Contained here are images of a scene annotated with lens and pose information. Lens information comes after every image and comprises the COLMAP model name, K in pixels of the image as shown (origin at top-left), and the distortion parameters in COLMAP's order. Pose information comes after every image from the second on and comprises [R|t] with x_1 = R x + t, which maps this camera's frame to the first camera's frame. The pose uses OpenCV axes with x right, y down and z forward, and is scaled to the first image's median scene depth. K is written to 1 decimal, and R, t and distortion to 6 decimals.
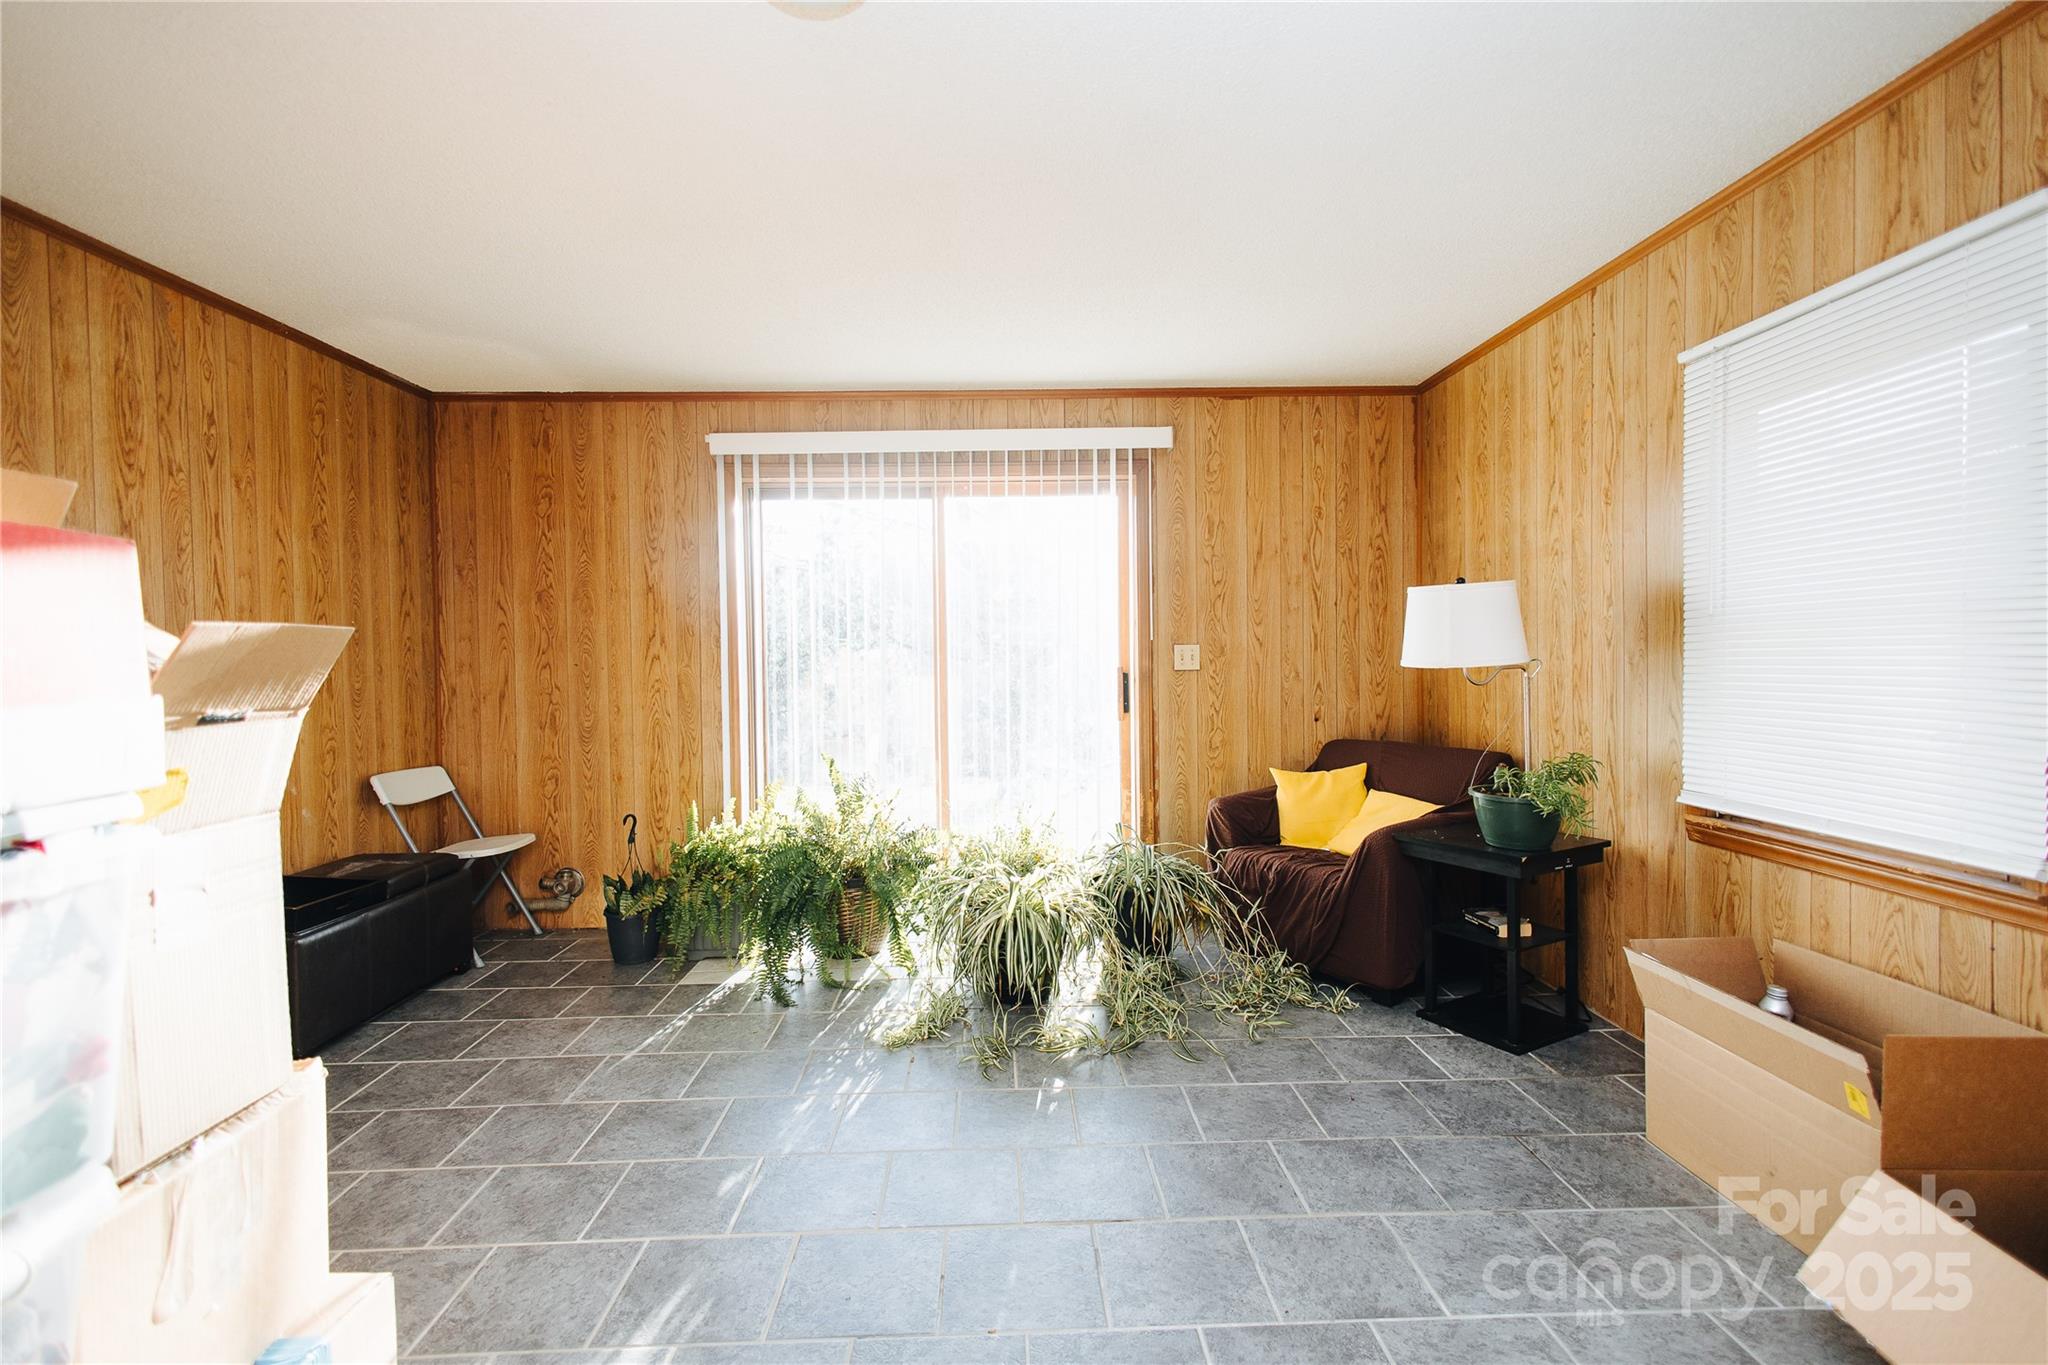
lens RADIAL K [[945.0, 0, 1026.7], [0, 945.0, 675.5], [0, 0, 1]] dist [0.011876, -0.003545]
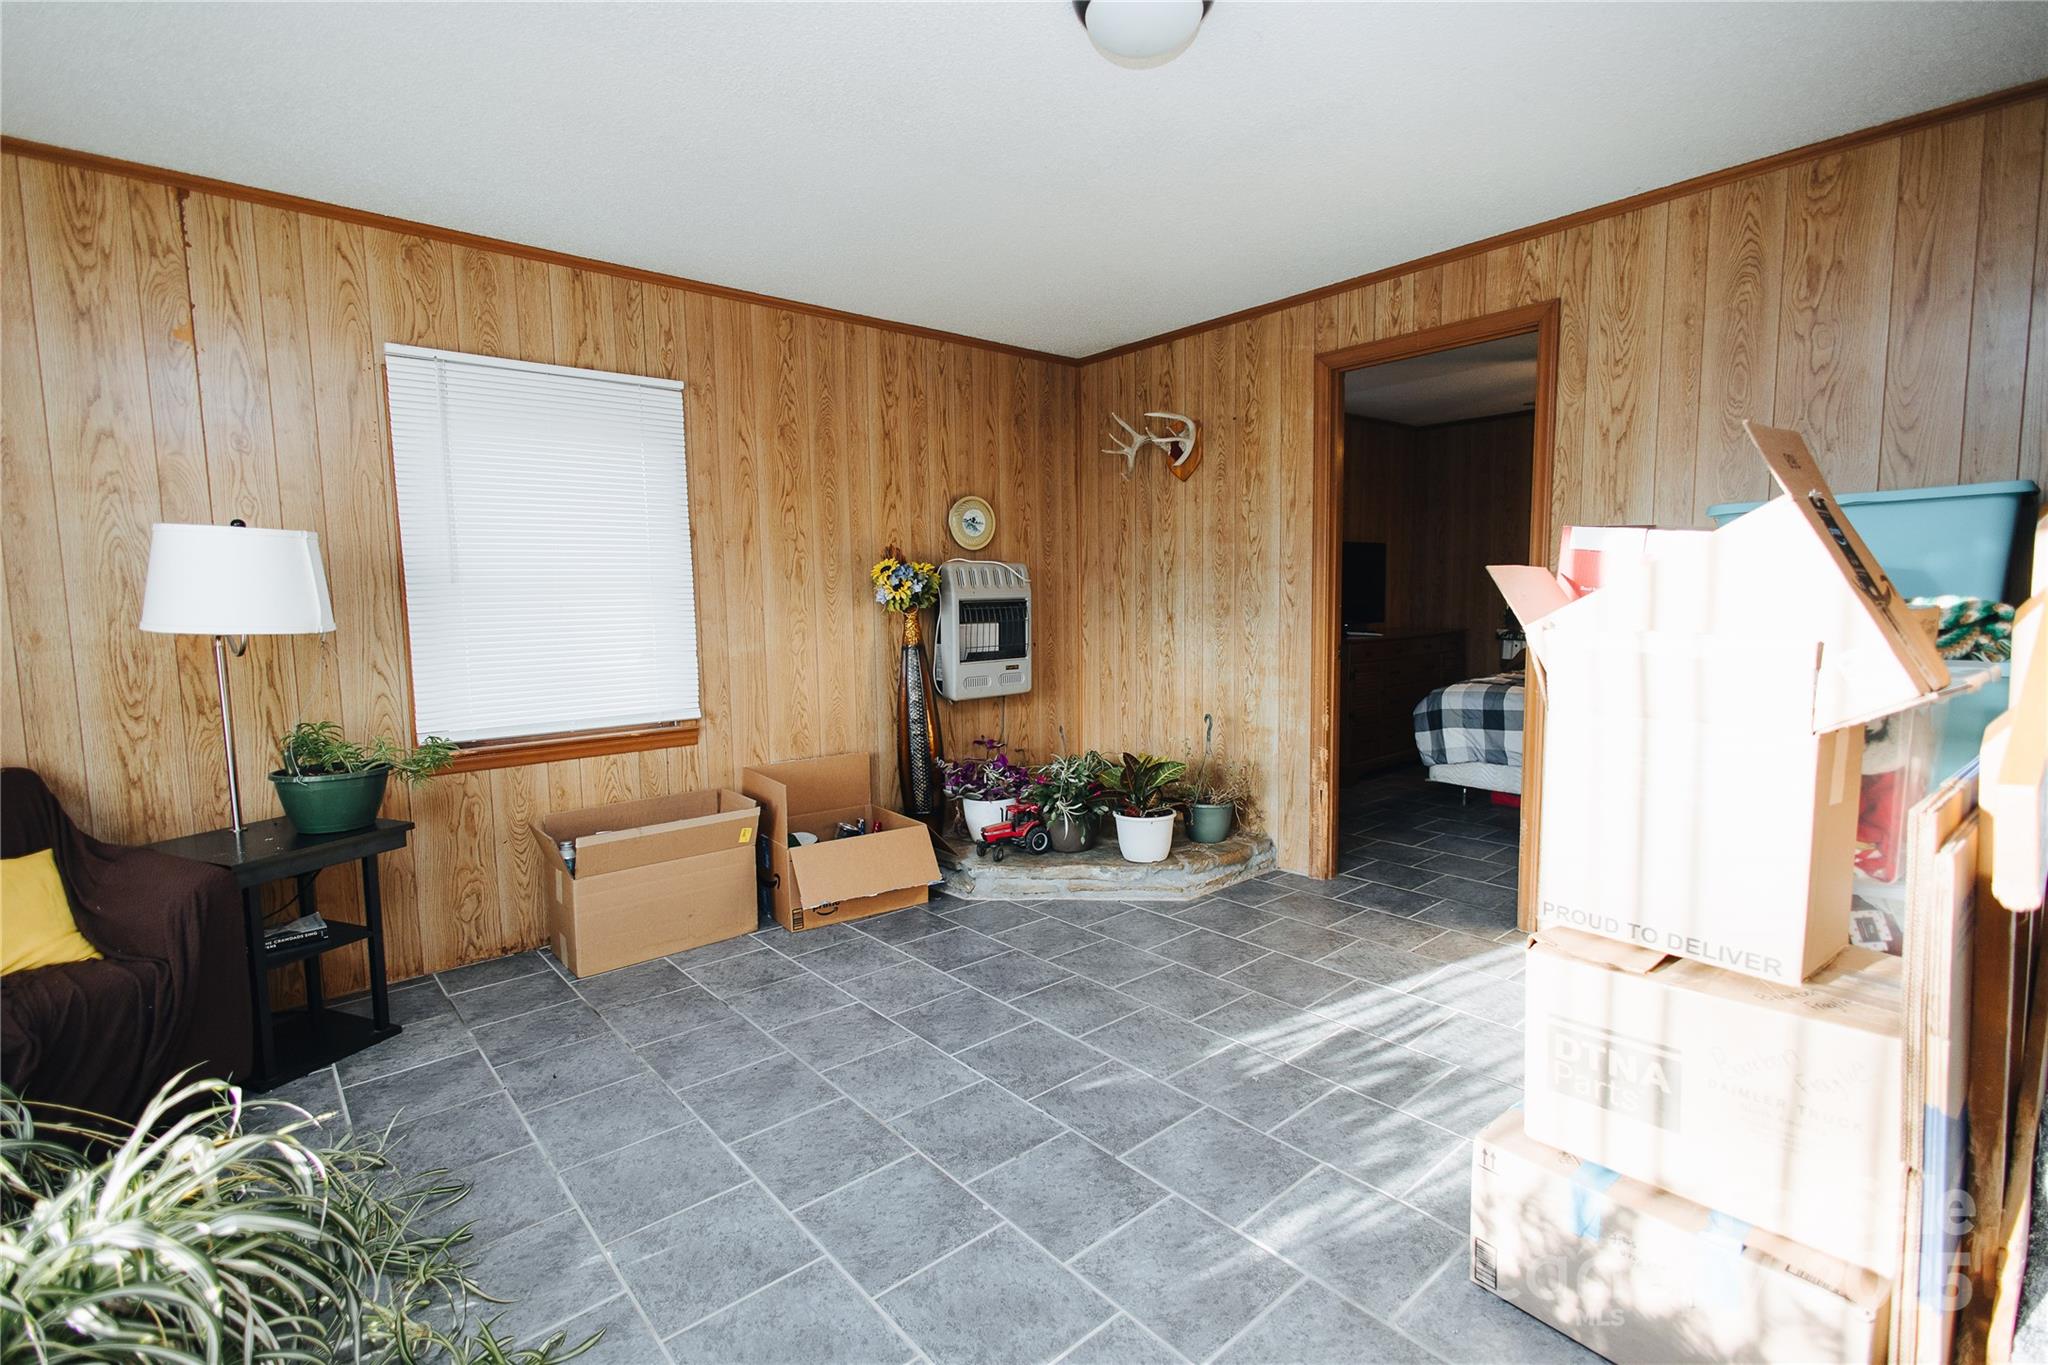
lens RADIAL K [[945.0, 0, 1025.2], [0, 945.0, 680.8], [0, 0, 1]] dist [0.011876, -0.003545]
pose [[-0.633055, -0.049298, 0.772536, -0.674817], [0.039331, 0.994633, 0.095701, -0.025207], [-0.773107, 0.090968, -0.627718, 1.190261]]
